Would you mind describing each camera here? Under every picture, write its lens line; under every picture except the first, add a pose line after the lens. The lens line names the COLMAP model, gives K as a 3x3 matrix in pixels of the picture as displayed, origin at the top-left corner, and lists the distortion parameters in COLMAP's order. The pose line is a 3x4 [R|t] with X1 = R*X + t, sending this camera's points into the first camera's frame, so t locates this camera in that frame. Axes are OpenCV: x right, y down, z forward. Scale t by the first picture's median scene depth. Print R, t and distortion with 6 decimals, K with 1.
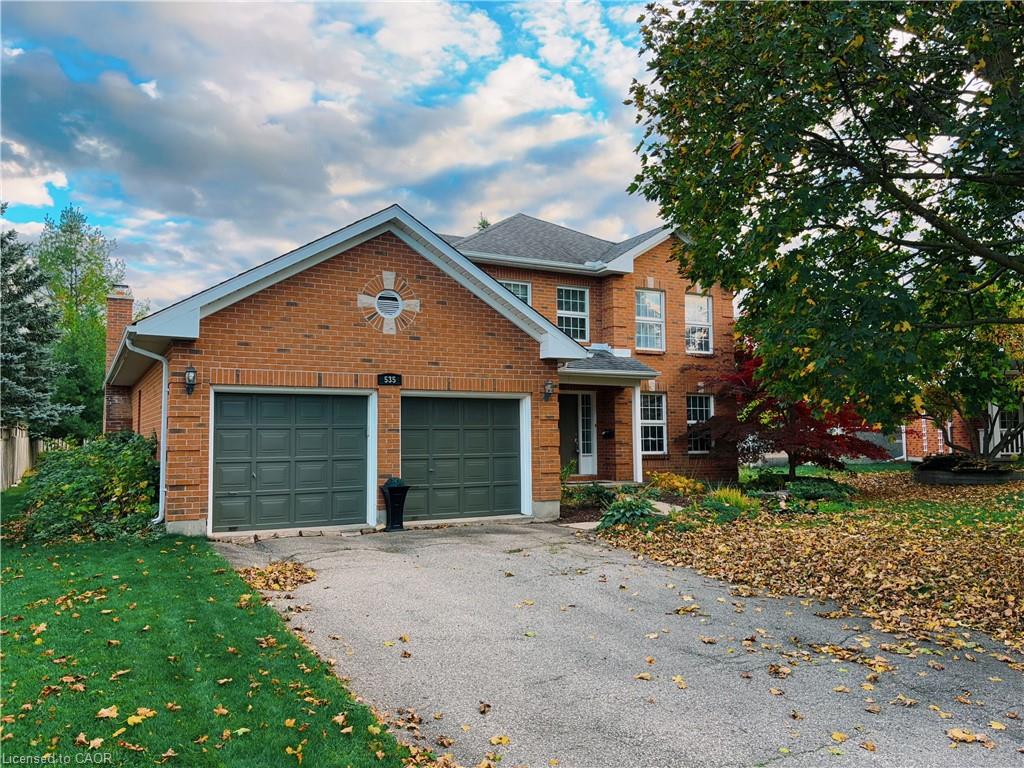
lens RADIAL K [[773.7, 0, 512.8], [0, 773.7, 384.0], [0, 0, 1]] dist [0.049412, -0.042027]
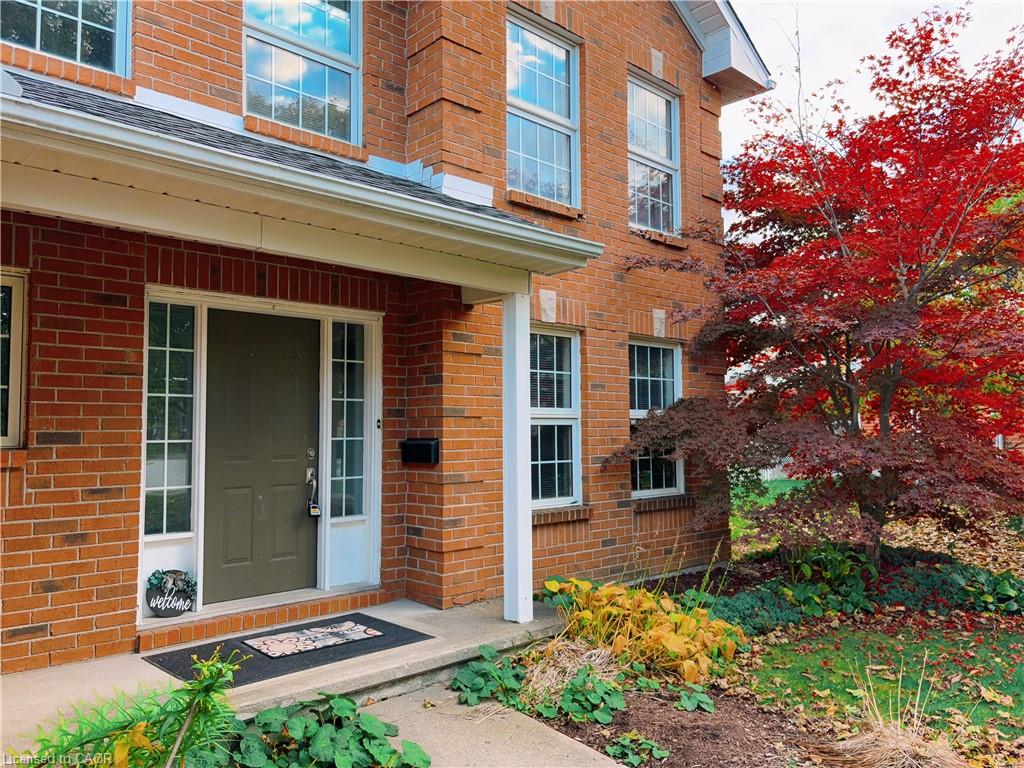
lens RADIAL K [[773.7, 0, 513.7], [0, 773.7, 382.6], [0, 0, 1]] dist [0.049412, -0.042027]
pose [[0.964214, 0.017041, 0.264578, 0.076516], [-0.020782, 0.999720, 0.011347, 0.032403], [-0.264310, -0.016440, 0.964298, 0.683795]]
